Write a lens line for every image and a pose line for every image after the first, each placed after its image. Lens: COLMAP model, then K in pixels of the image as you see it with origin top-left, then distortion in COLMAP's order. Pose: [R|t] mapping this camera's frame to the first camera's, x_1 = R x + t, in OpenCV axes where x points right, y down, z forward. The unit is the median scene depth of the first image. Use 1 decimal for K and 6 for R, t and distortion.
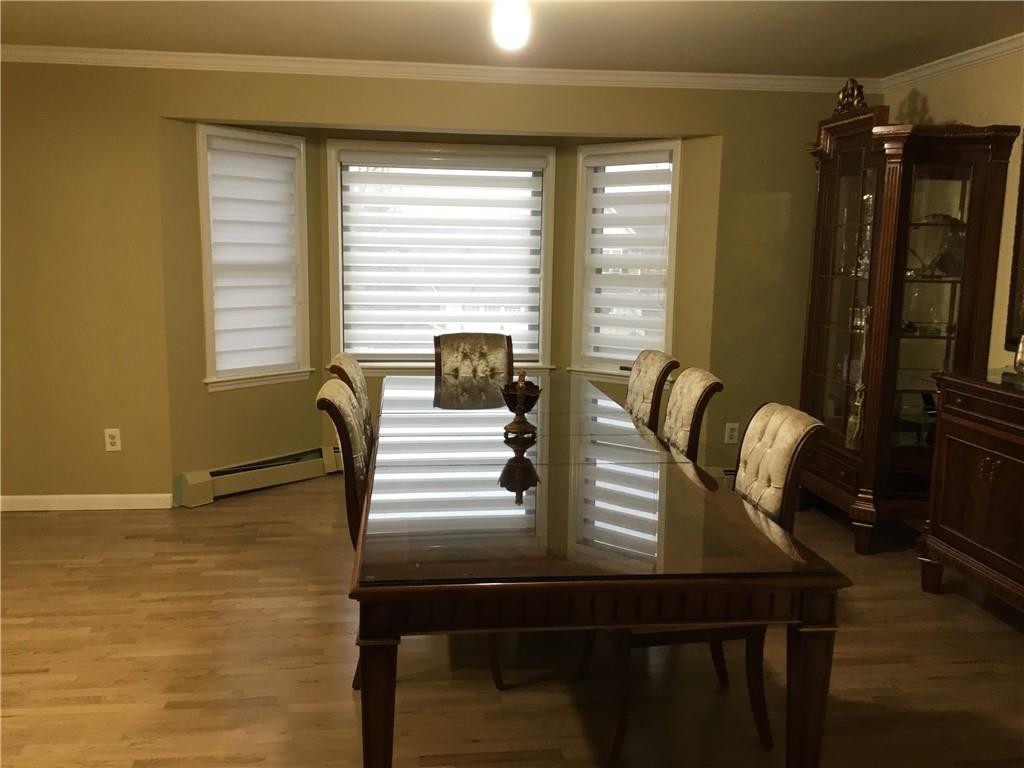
lens RADIAL K [[921.2, 0, 512.0], [0, 921.2, 384.0], [0, 0, 1]] dist [0.011866, -0.011939]
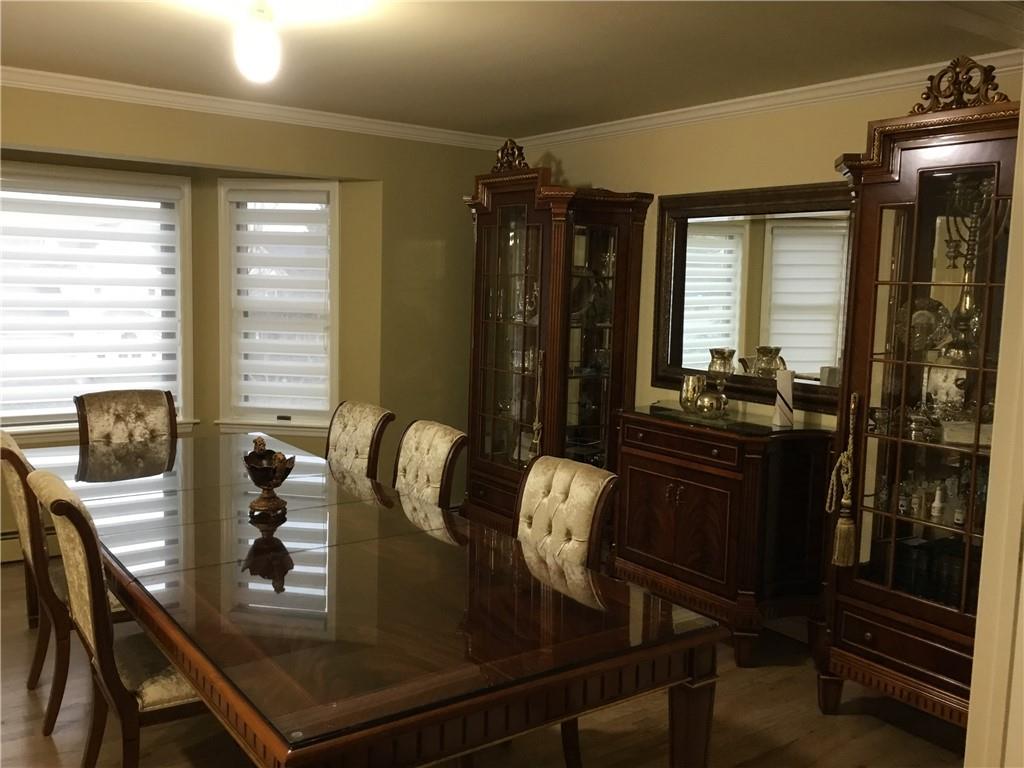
lens RADIAL K [[902.1, 0, 512.0], [0, 902.1, 384.0], [0, 0, 1]] dist [0.170196, -0.349103]
pose [[0.867446, -0.045067, 0.495486, -0.154554], [0.057147, 0.998323, -0.009244, -0.033235], [-0.494239, 0.036335, 0.868567, 0.080660]]
